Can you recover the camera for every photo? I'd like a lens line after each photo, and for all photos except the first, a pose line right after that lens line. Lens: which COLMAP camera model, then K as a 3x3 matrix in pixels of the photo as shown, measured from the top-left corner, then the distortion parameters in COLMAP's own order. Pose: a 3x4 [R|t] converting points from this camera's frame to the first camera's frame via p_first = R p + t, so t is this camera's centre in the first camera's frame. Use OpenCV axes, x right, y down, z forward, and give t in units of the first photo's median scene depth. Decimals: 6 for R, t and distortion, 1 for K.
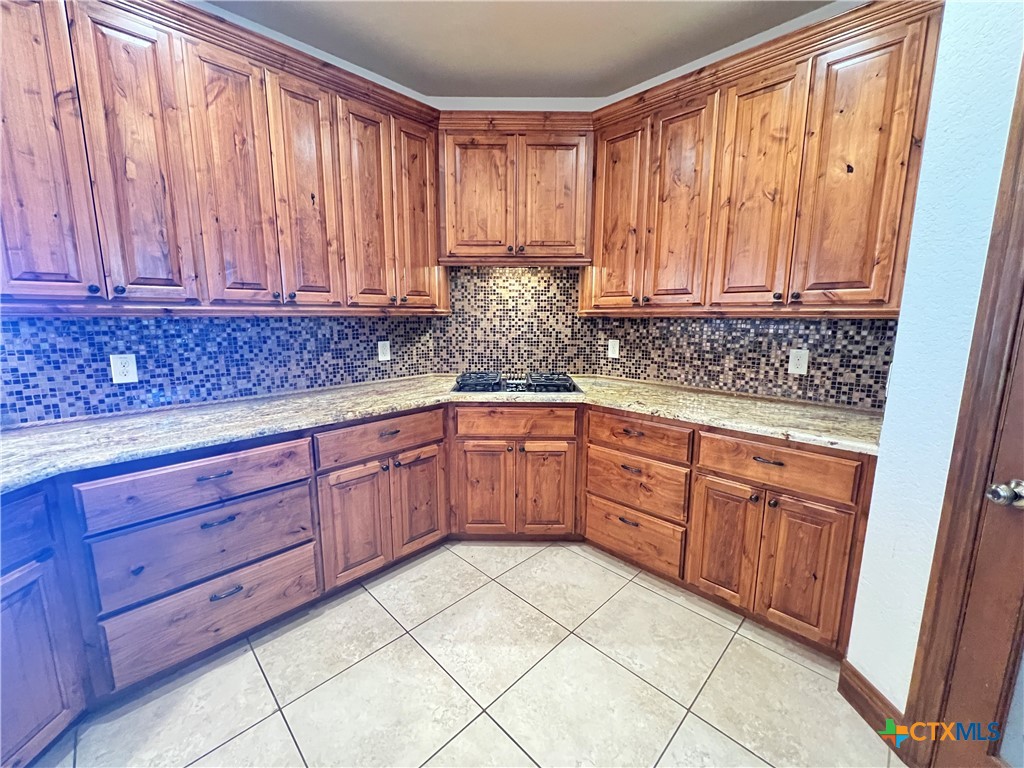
lens RADIAL K [[410.5, 0, 510.6], [0, 410.5, 380.2], [0, 0, 1]] dist [-0.003746, 0.000610]
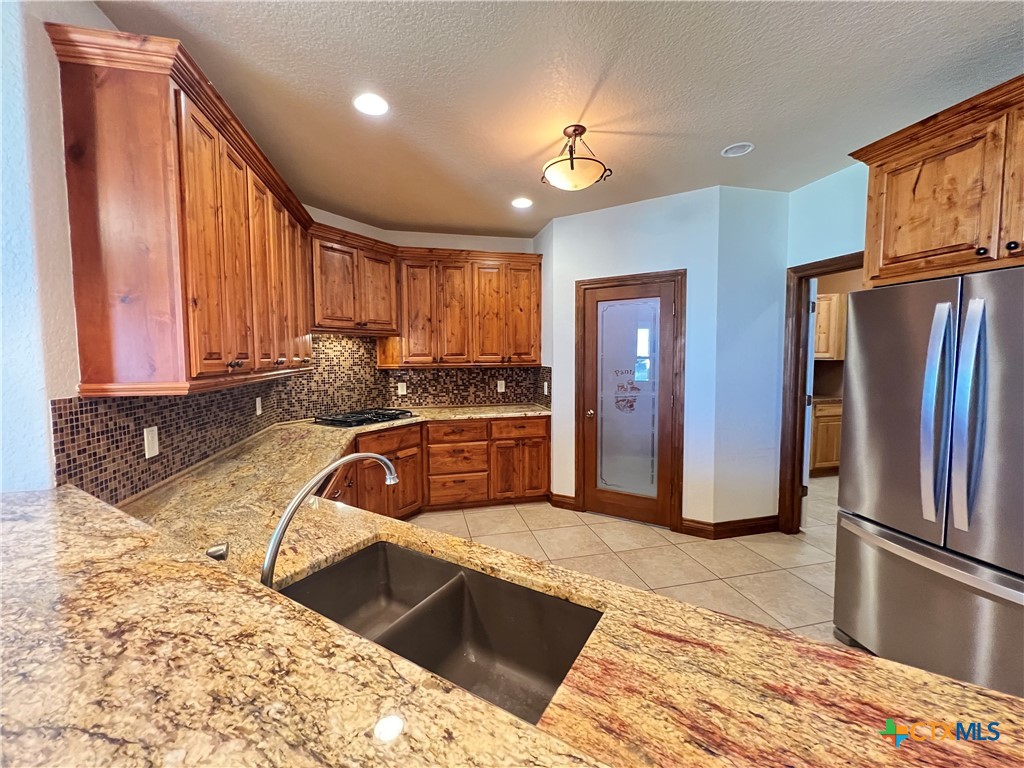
lens RADIAL K [[409.8, 0, 510.5], [0, 409.8, 380.0], [0, 0, 1]] dist [-0.001589, 0.000346]
pose [[0.529028, -0.060072, 0.846475, -1.012207], [0.142703, 0.989584, -0.018958, -0.026619], [-0.836520, 0.130824, 0.532090, -0.188549]]
